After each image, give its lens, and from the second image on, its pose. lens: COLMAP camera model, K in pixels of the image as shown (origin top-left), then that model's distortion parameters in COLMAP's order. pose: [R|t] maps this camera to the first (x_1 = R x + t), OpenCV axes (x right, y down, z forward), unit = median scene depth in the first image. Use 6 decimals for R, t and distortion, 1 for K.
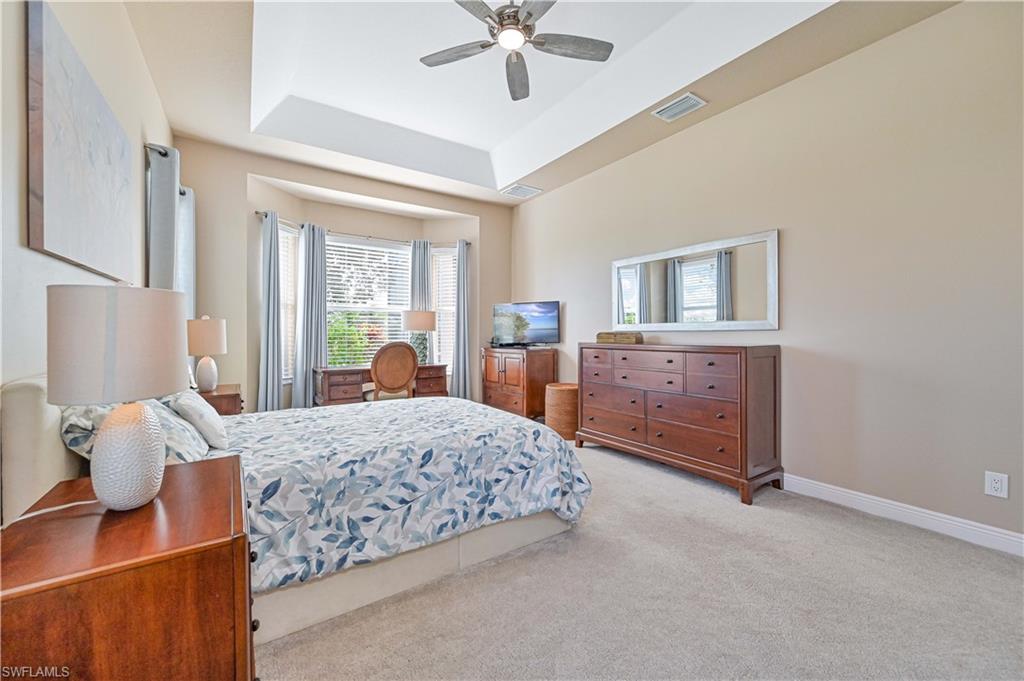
lens RADIAL K [[406.3, 0, 519.6], [0, 406.3, 337.8], [0, 0, 1]] dist [0.000541, -0.000035]
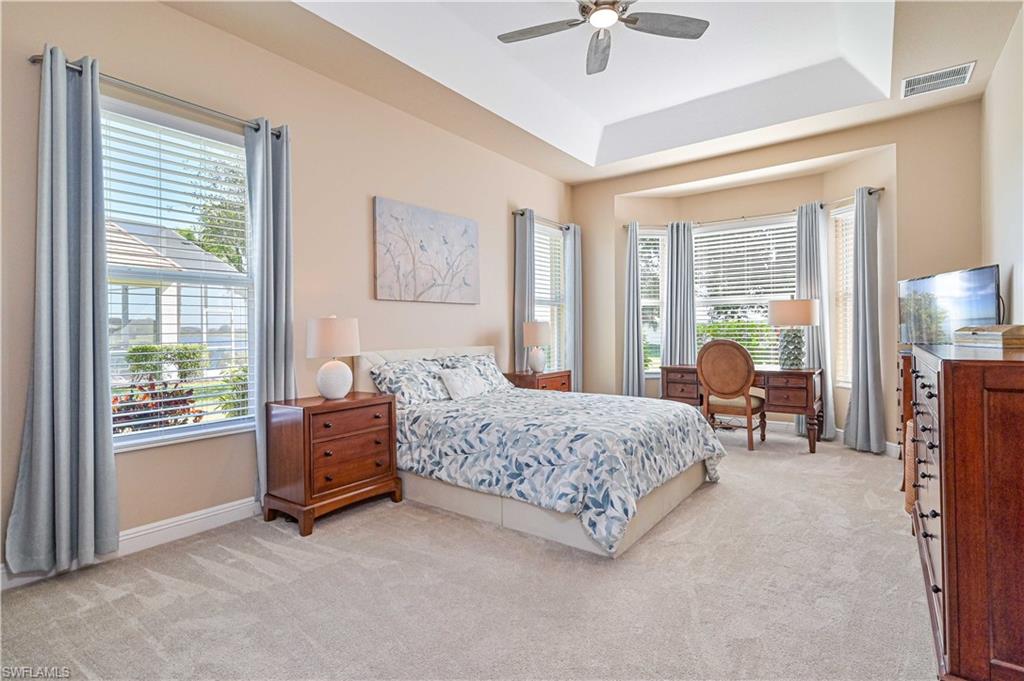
lens RADIAL K [[498.0, 0, 516.2], [0, 498.0, 333.1], [0, 0, 1]] dist [0.000863, -0.000140]
pose [[0.313702, 0.000898, -0.949521, 1.253552], [-0.000142, 1.000000, 0.000899, -0.011360], [0.949522, -0.000147, 0.313702, 0.552917]]
